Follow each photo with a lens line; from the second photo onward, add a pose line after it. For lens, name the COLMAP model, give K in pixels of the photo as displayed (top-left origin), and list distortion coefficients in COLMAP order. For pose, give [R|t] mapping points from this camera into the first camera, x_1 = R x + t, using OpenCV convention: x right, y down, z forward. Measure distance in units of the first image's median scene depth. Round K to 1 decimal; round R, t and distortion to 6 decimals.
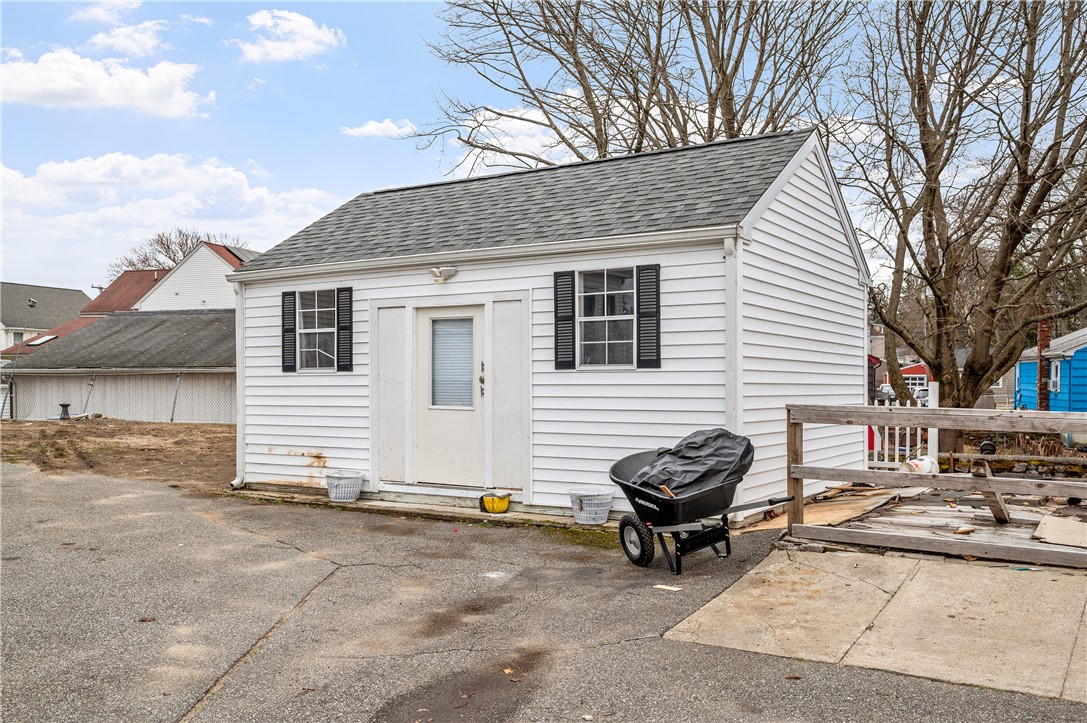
lens RADIAL K [[936.1, 0, 540.7], [0, 936.1, 371.6], [0, 0, 1]] dist [-0.016611, -0.006504]
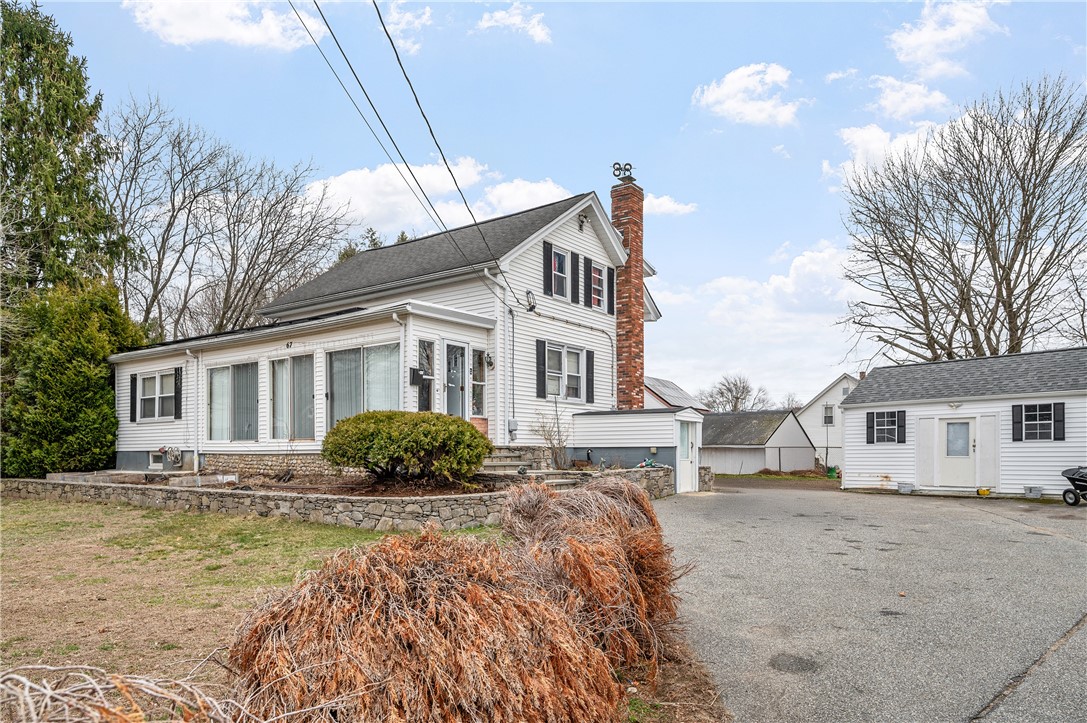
lens RADIAL K [[694.0, 0, 539.4], [0, 694.0, 452.8], [0, 0, 1]] dist [-0.001600, 0.001043]
pose [[0.952221, -0.000136, -0.305410, -0.644417], [0.000614, 0.999999, 0.001468, 0.024947], [0.305409, -0.001585, 0.952220, -1.254969]]
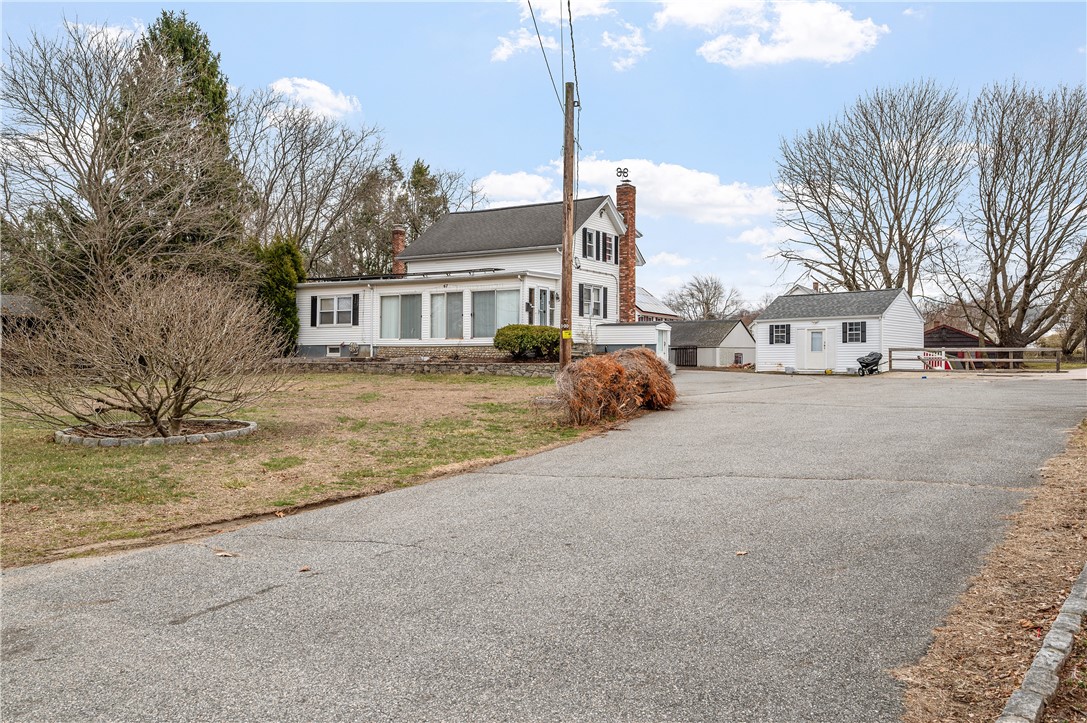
lens RADIAL K [[876.9, 0, 543.9], [0, 876.9, 355.4], [0, 0, 1]] dist [0.009799, -0.000713]
pose [[0.975049, 0.004256, -0.221947, -0.457163], [-0.005572, 0.999970, -0.005305, 0.089953], [0.221918, 0.006409, 0.975044, -3.554731]]
